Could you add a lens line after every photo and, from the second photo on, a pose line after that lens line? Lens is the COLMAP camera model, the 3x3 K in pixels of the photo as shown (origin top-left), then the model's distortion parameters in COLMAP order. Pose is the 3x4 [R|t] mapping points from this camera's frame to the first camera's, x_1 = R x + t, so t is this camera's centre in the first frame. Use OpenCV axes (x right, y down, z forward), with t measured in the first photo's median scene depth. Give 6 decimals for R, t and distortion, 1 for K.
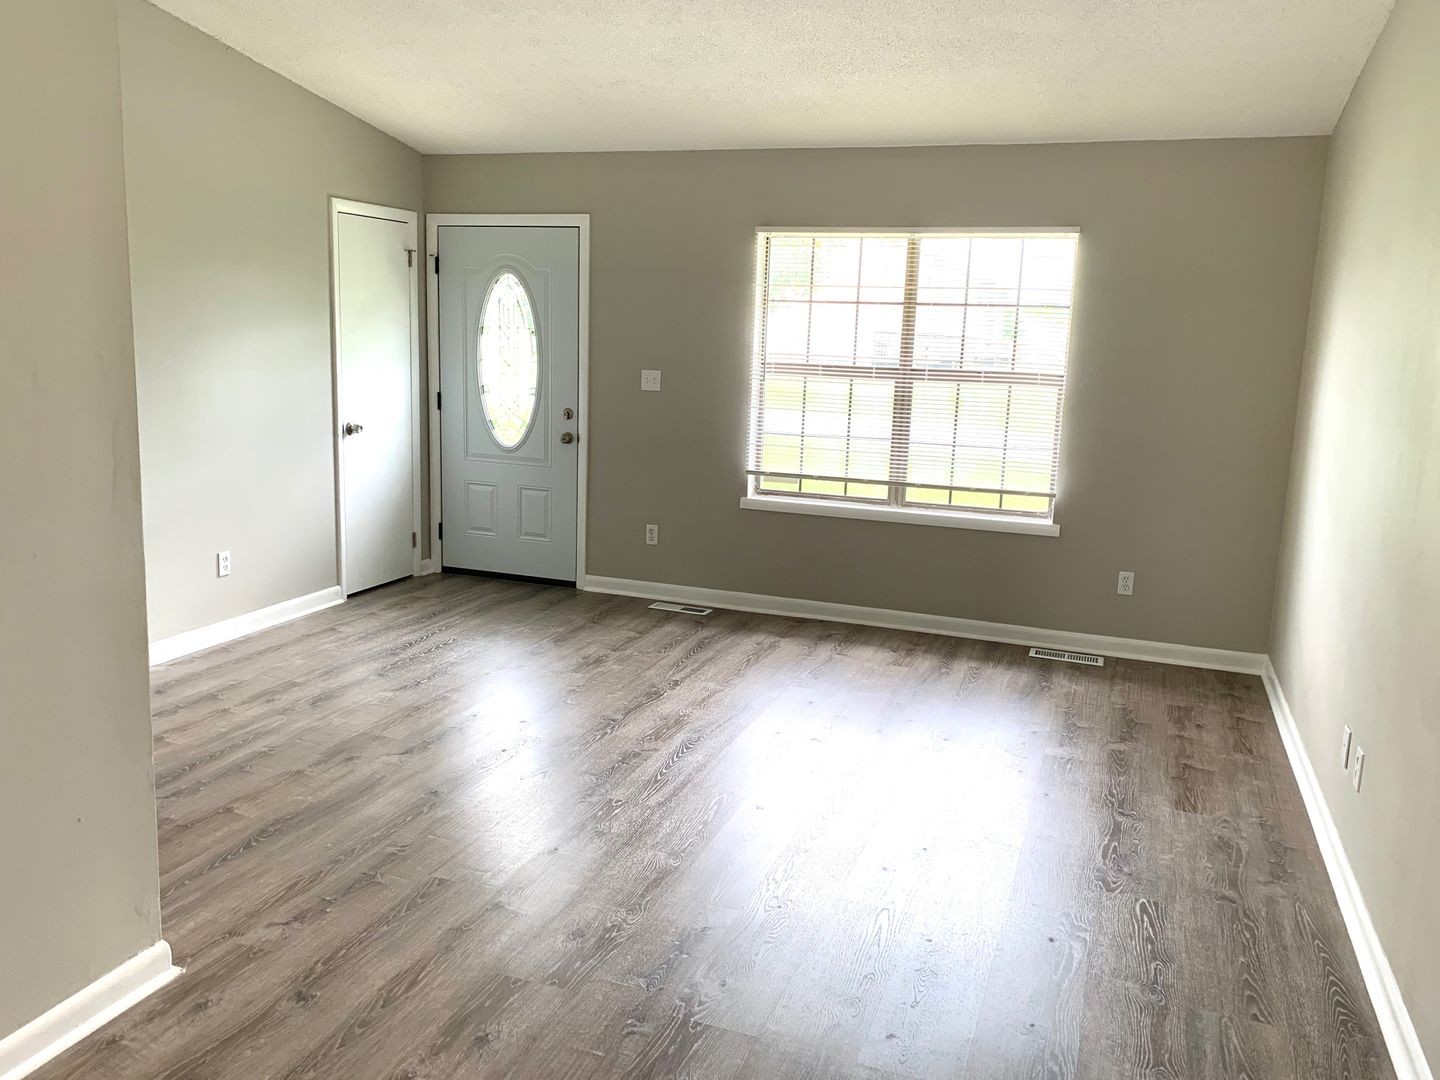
lens RADIAL K [[1140.6, 0, 720.0], [0, 1140.6, 540.0], [0, 0, 1]] dist [0.030542, 0.000062]
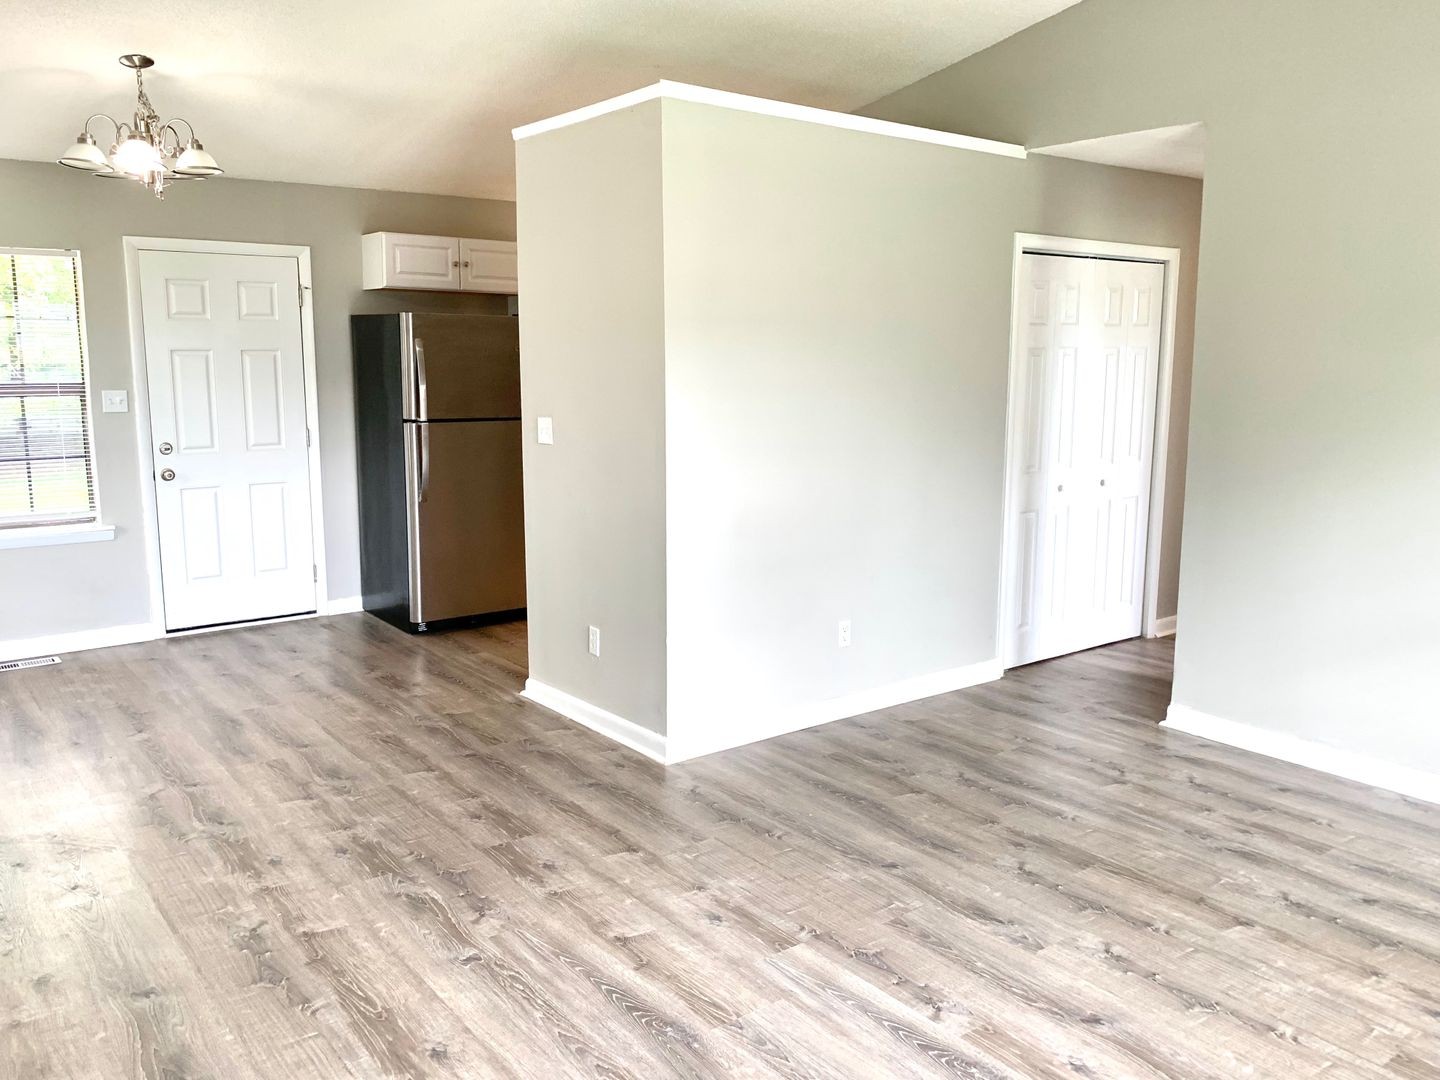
lens RADIAL K [[1151.9, 0, 720.0], [0, 1151.9, 540.0], [0, 0, 1]] dist [0.064350, -0.116669]
pose [[-0.527847, 0.106506, -0.842635, 0.482230], [-0.178070, 0.956179, 0.232405, -0.185136], [0.830463, 0.272723, -0.485751, 1.036532]]
